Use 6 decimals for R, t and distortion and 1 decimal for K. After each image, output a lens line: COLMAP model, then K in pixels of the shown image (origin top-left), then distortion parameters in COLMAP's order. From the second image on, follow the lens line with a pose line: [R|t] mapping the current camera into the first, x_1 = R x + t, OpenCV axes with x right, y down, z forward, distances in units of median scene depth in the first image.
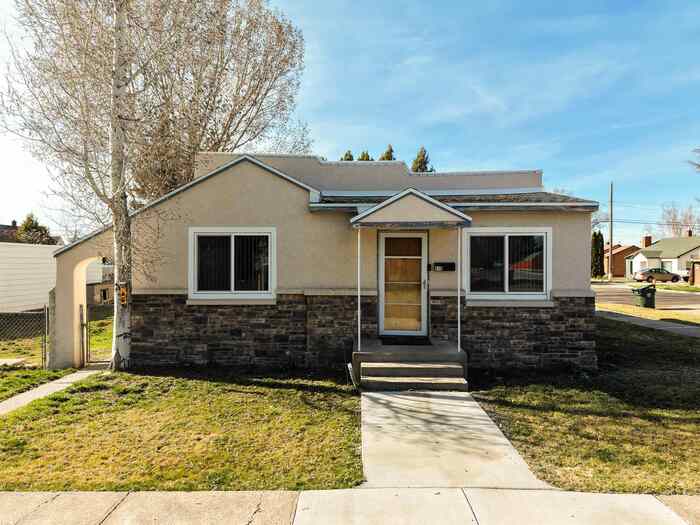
lens RADIAL K [[463.0, 0, 350.0], [0, 463.0, 262.5], [0, 0, 1]] dist [0.065065, -0.090176]
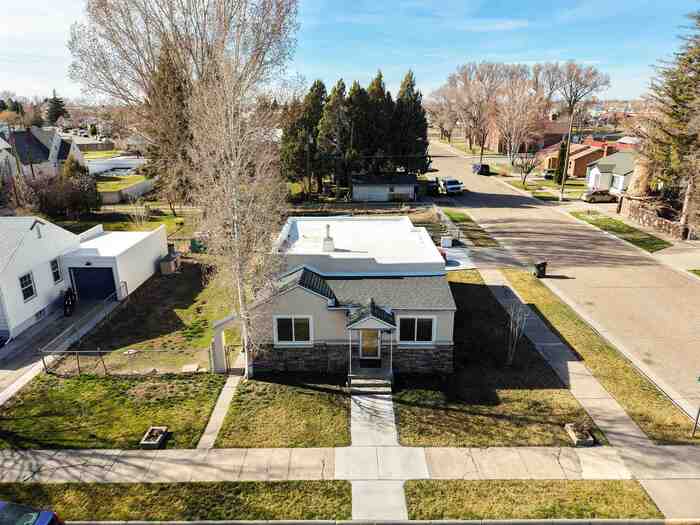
lens RADIAL K [[463.0, 0, 350.0], [0, 463.0, 262.5], [0, 0, 1]] dist [0.065065, -0.090176]
pose [[0.999863, -0.012791, 0.010464, -0.000957], [0.008968, 0.951807, 0.306567, -0.991892], [-0.013881, -0.306431, 0.951792, -1.023693]]
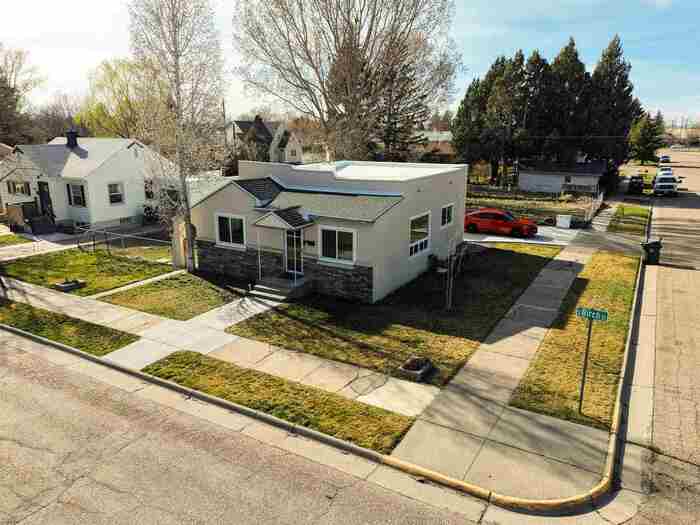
lens RADIAL K [[506.3, 0, 355.0], [0, 506.3, 255.8], [0, 0, 1]] dist [0.005068, 0.044841]
pose [[0.877607, 0.117950, -0.464643, 1.379641], [-0.005901, 0.971842, 0.235558, -0.447397], [0.479344, -0.203985, 0.853592, -0.767339]]
